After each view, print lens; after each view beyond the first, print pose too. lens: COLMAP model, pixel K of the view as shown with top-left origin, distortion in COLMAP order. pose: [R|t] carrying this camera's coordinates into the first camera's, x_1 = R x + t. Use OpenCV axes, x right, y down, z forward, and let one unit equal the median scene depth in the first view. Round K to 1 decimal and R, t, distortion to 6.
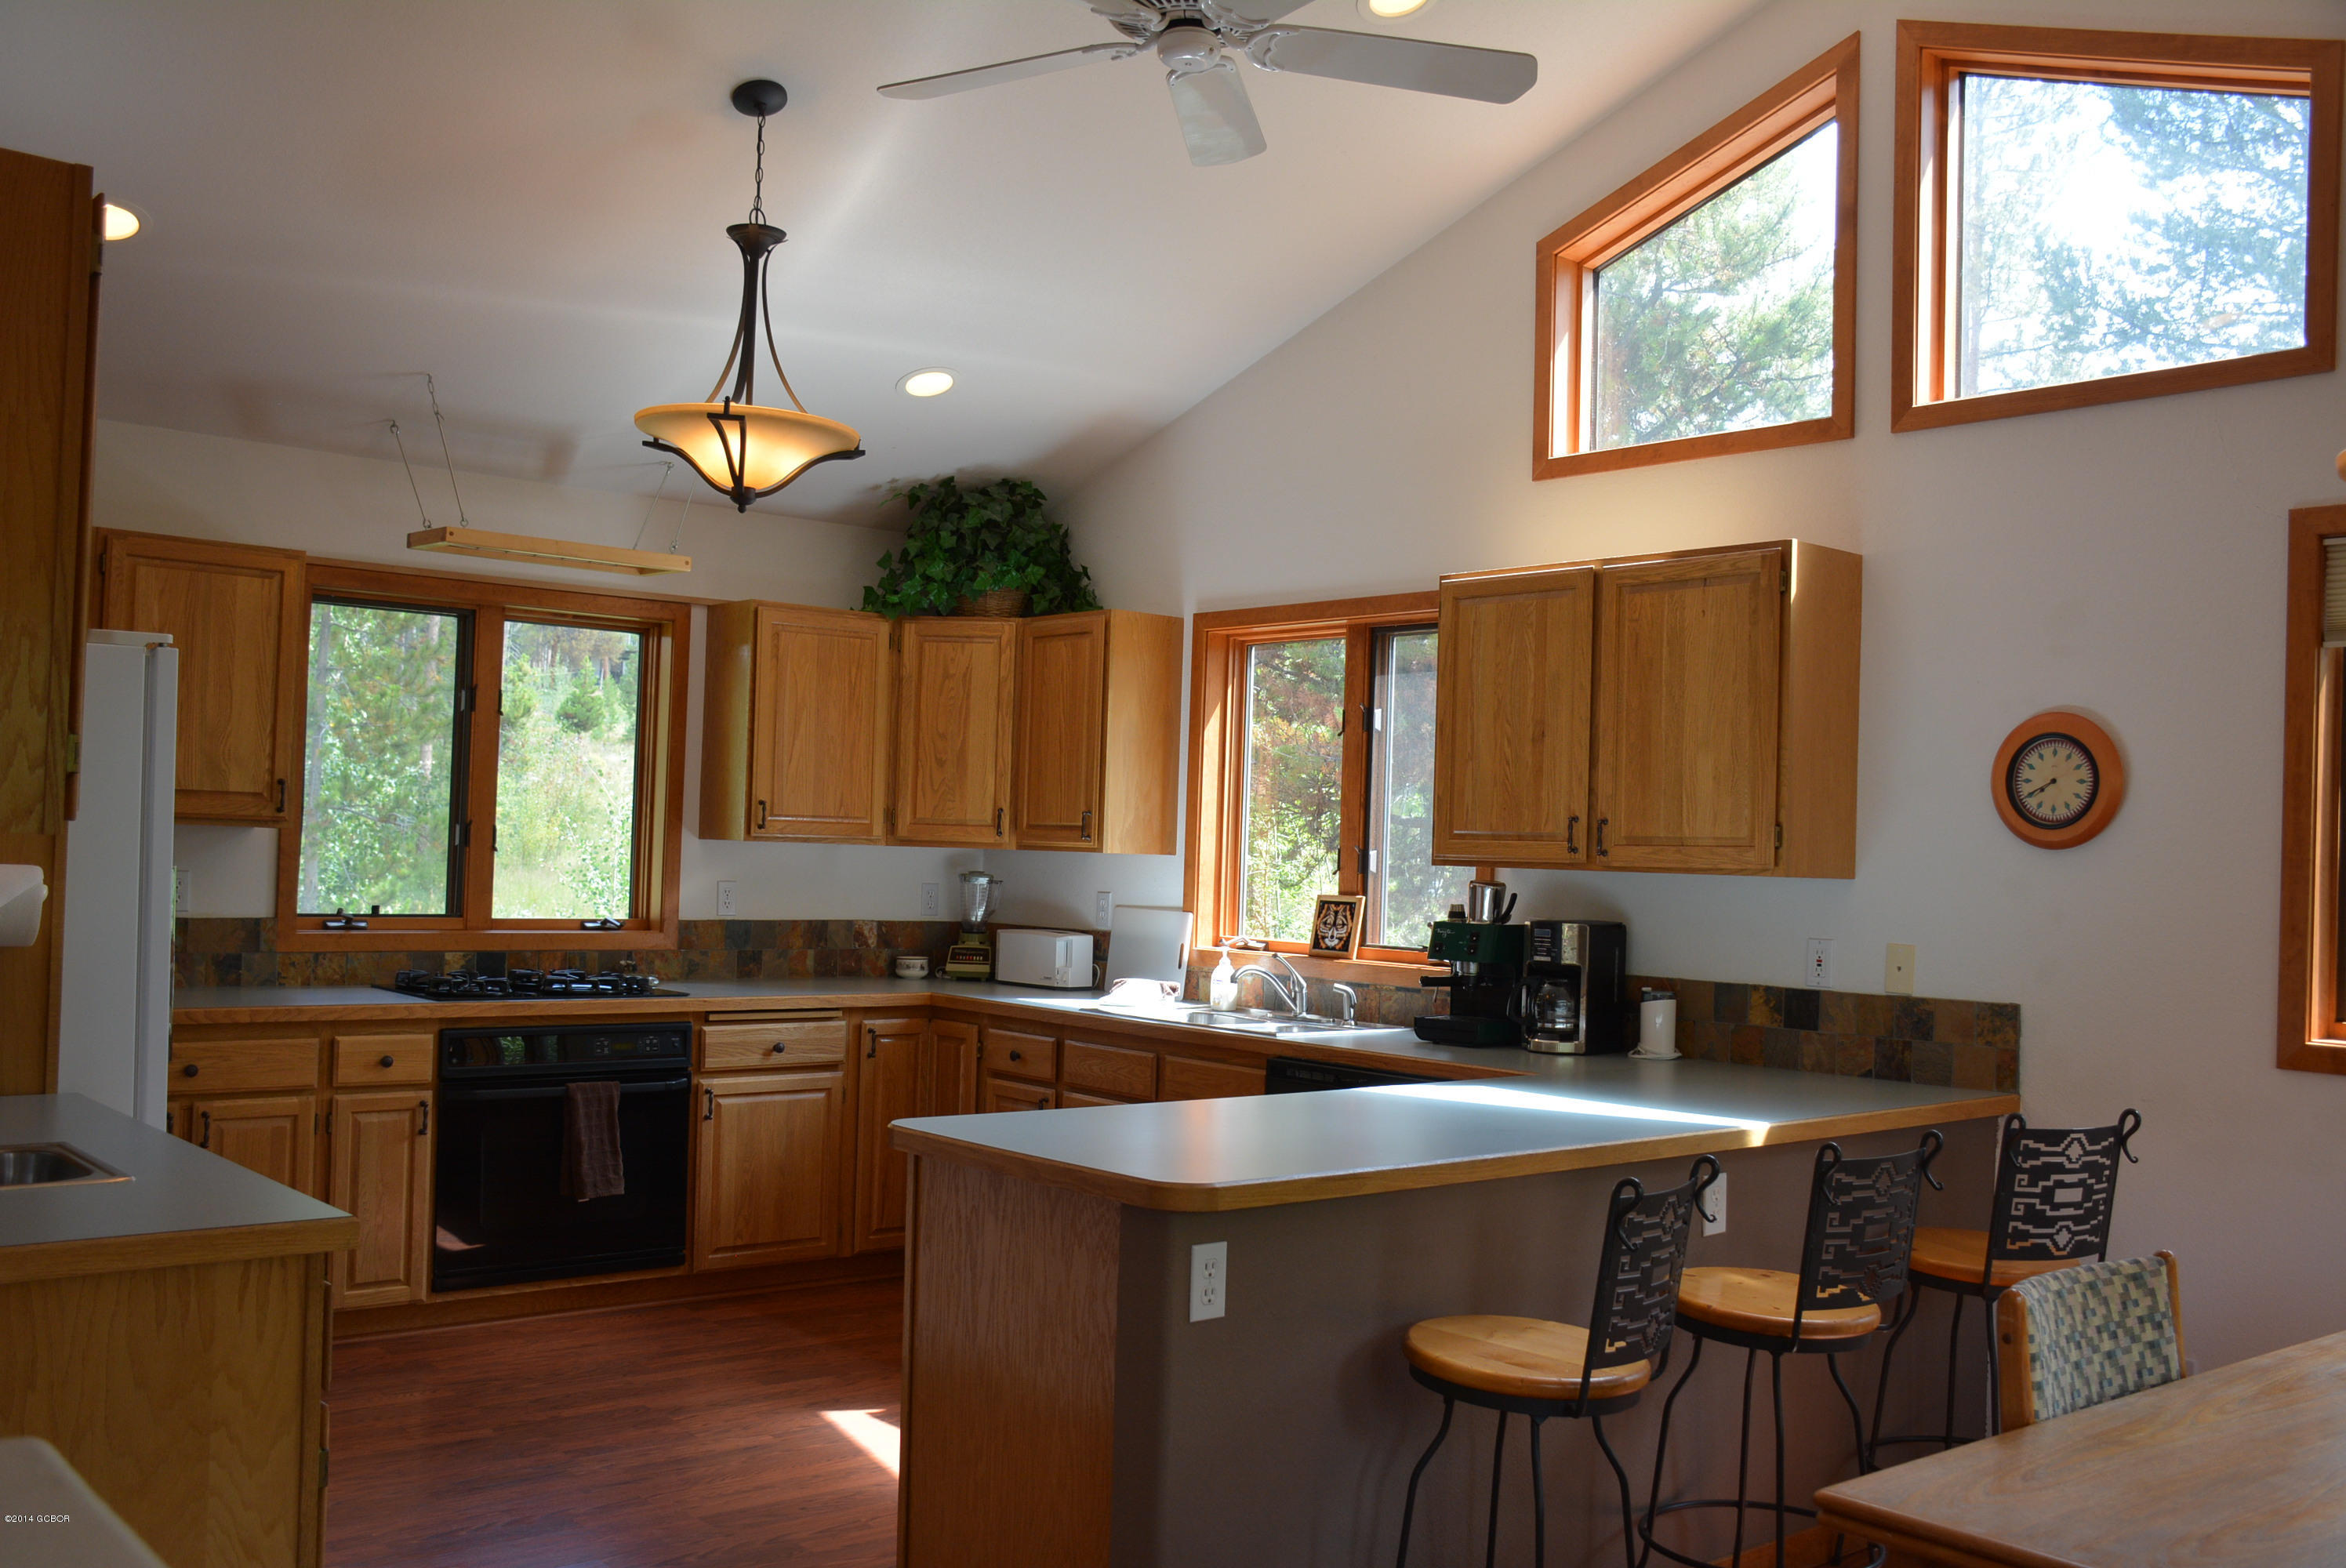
lens RADIAL K [[2078.5, 0, 1176.0], [0, 2078.5, 776.7], [0, 0, 1]] dist [-0.080116, 0.032502]
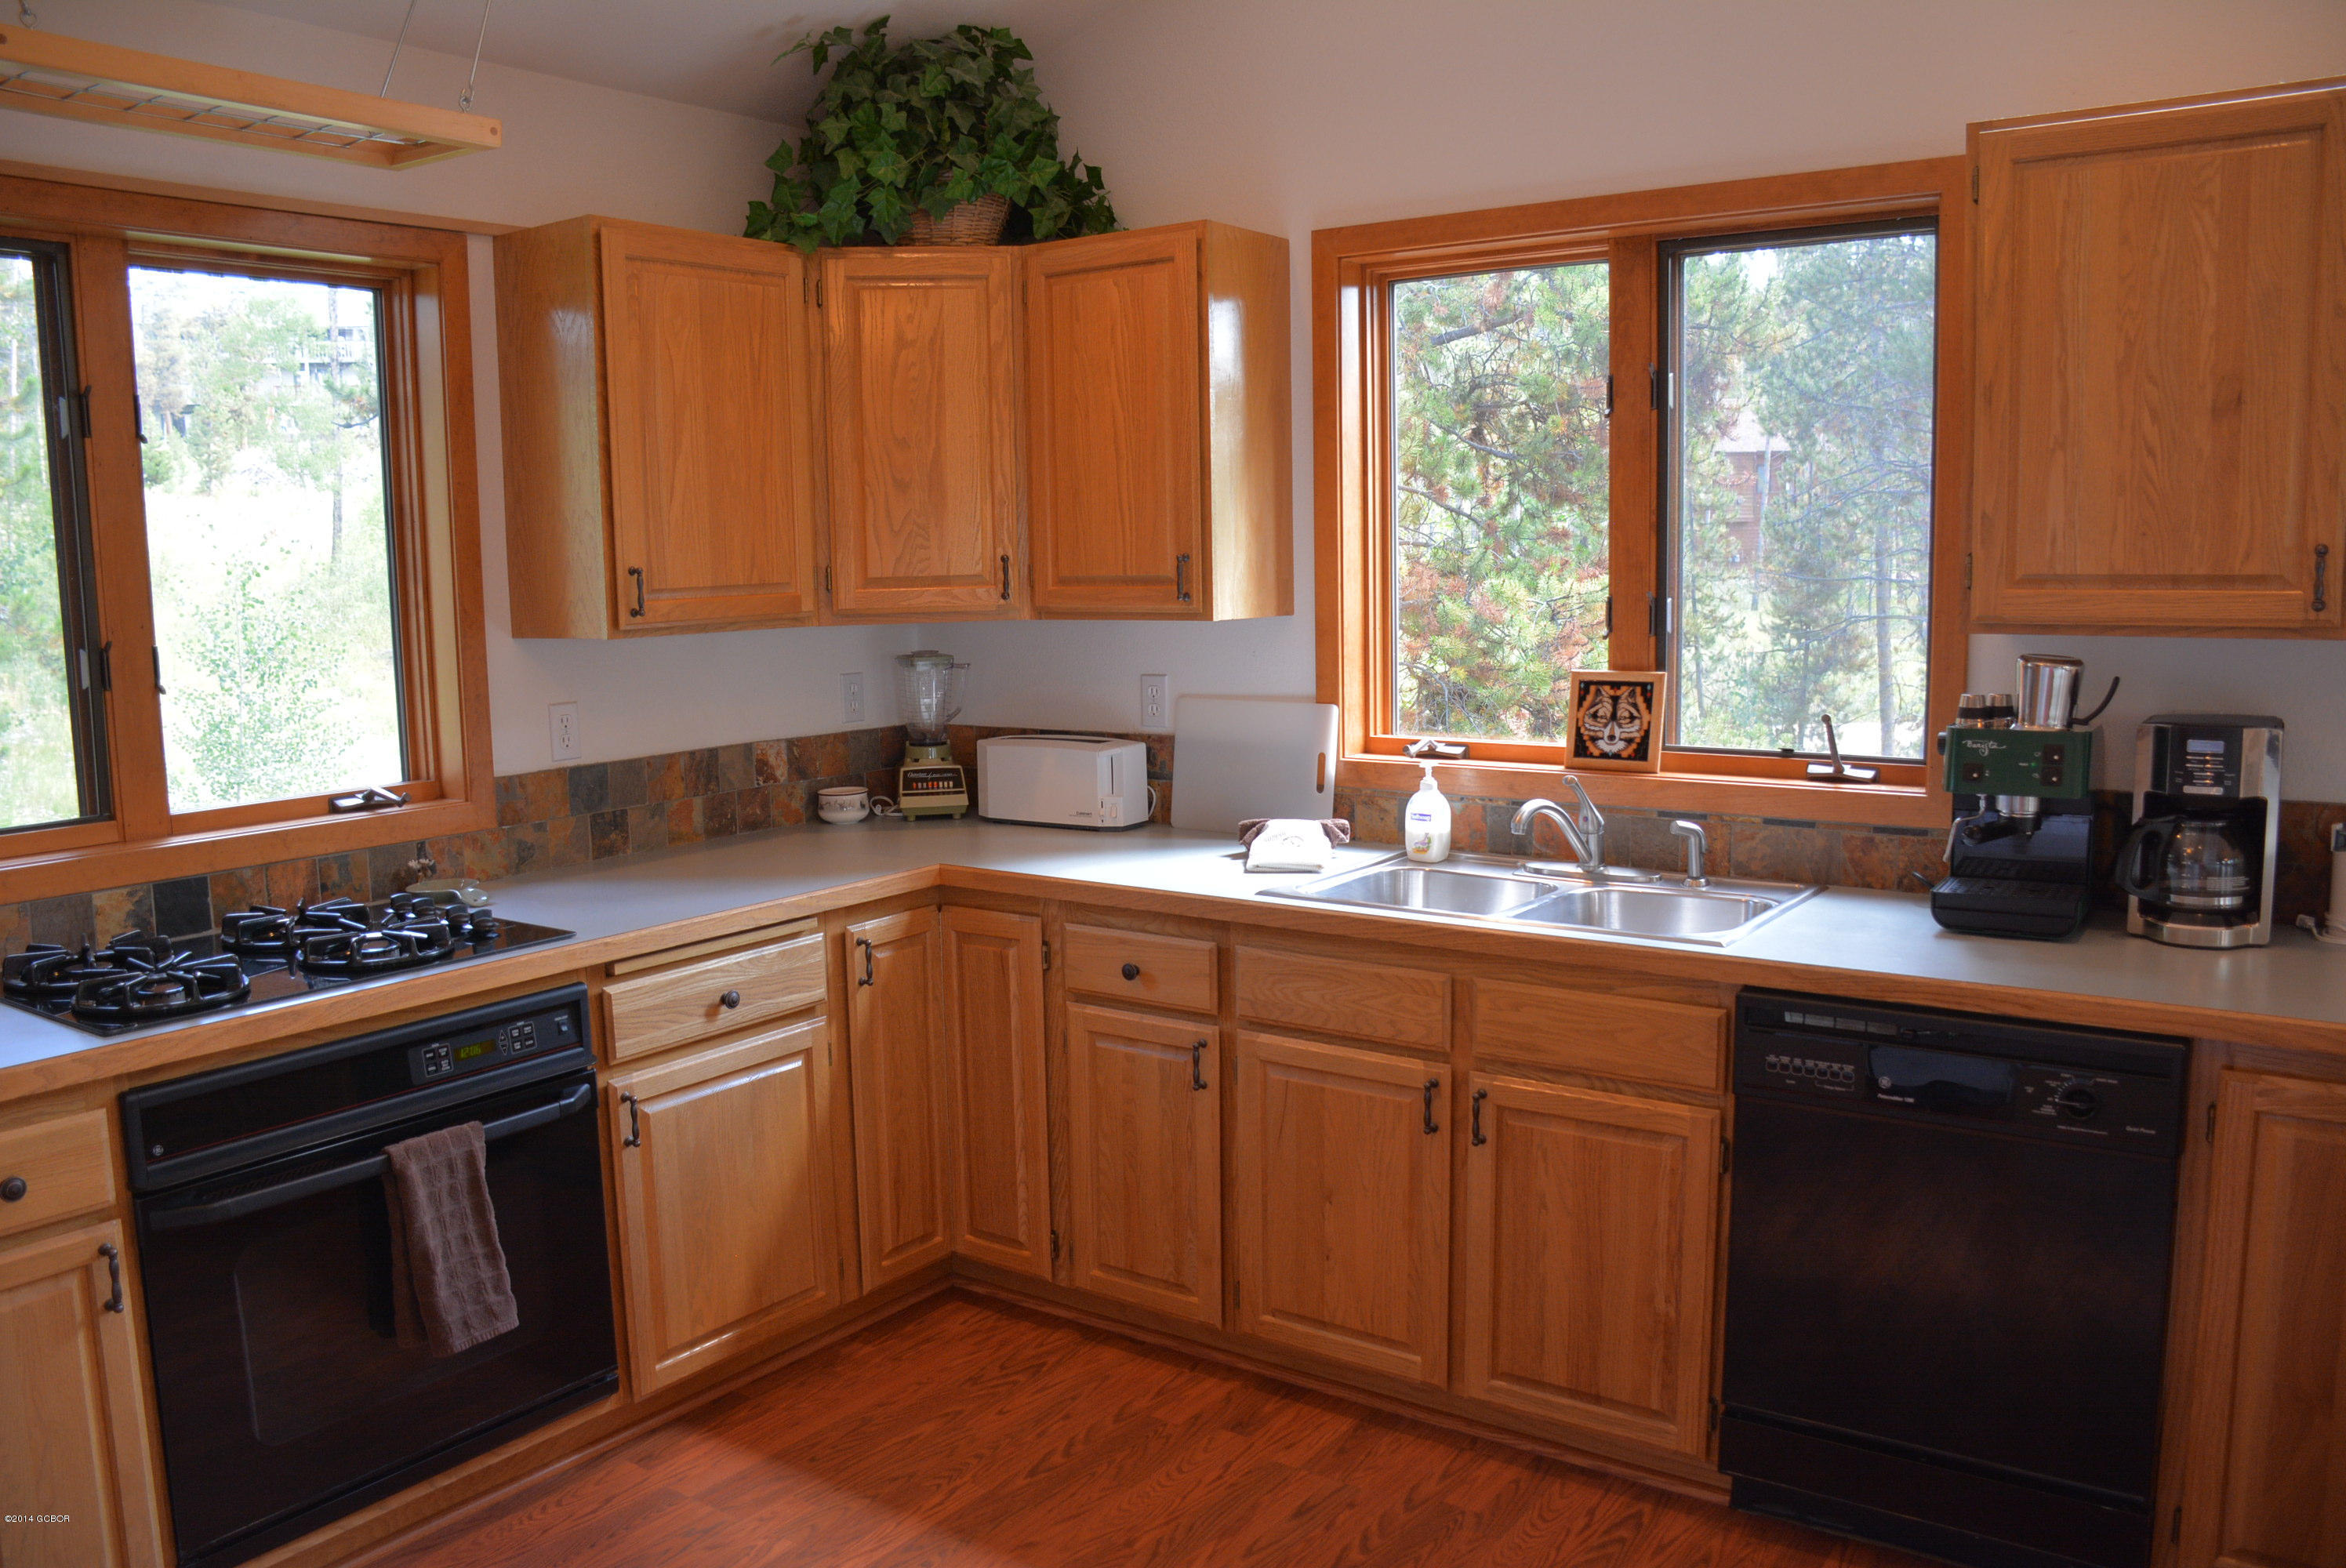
lens RADIAL K [[1819.9, 0, 1171.0], [0, 1819.9, 780.4], [0, 0, 1]] dist [-0.151726, 0.085769]
pose [[0.969322, -0.079851, 0.232460, -0.180911], [0.041383, 0.985276, 0.165886, -0.006923], [-0.242284, -0.151177, 0.958355, 0.490051]]
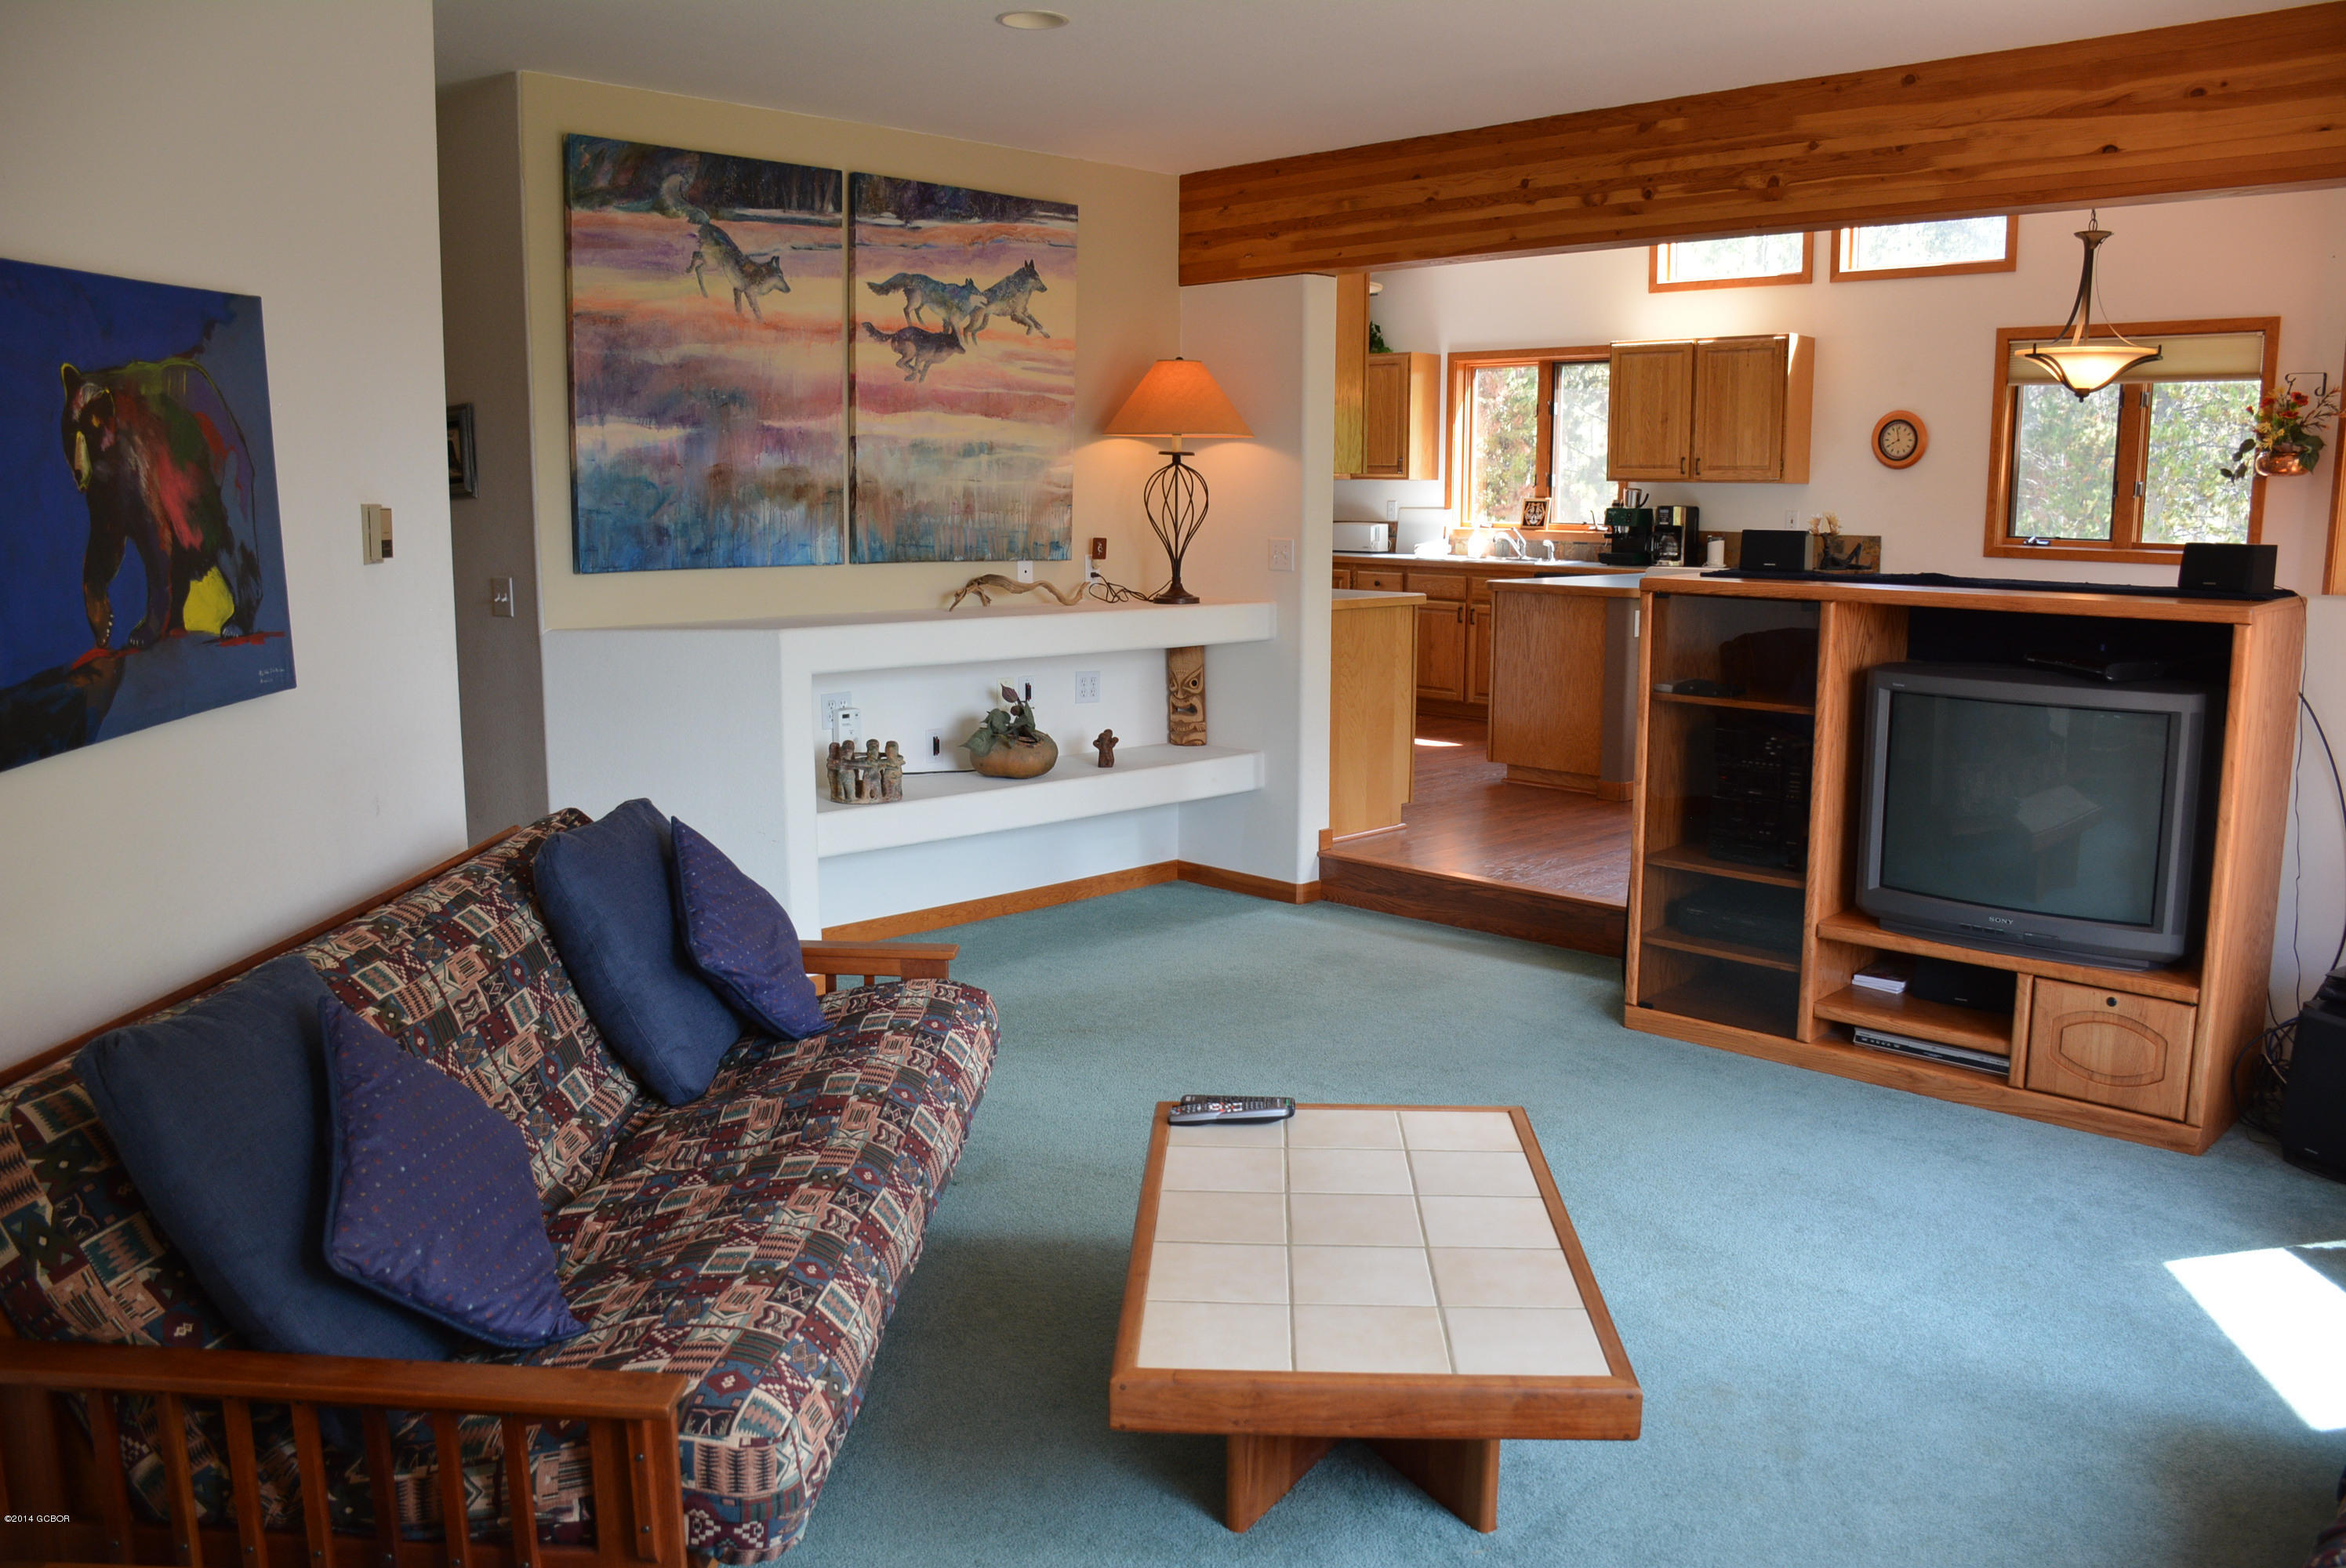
lens RADIAL K [[1819.9, 0, 1187.5], [0, 1819.9, 785.1], [0, 0, 1]] dist [-0.151726, 0.085769]
pose [[0.995766, -0.041891, 0.081827, -0.399913], [0.025076, 0.980157, 0.196632, -0.021327], [-0.088440, -0.193747, 0.977057, -0.699113]]
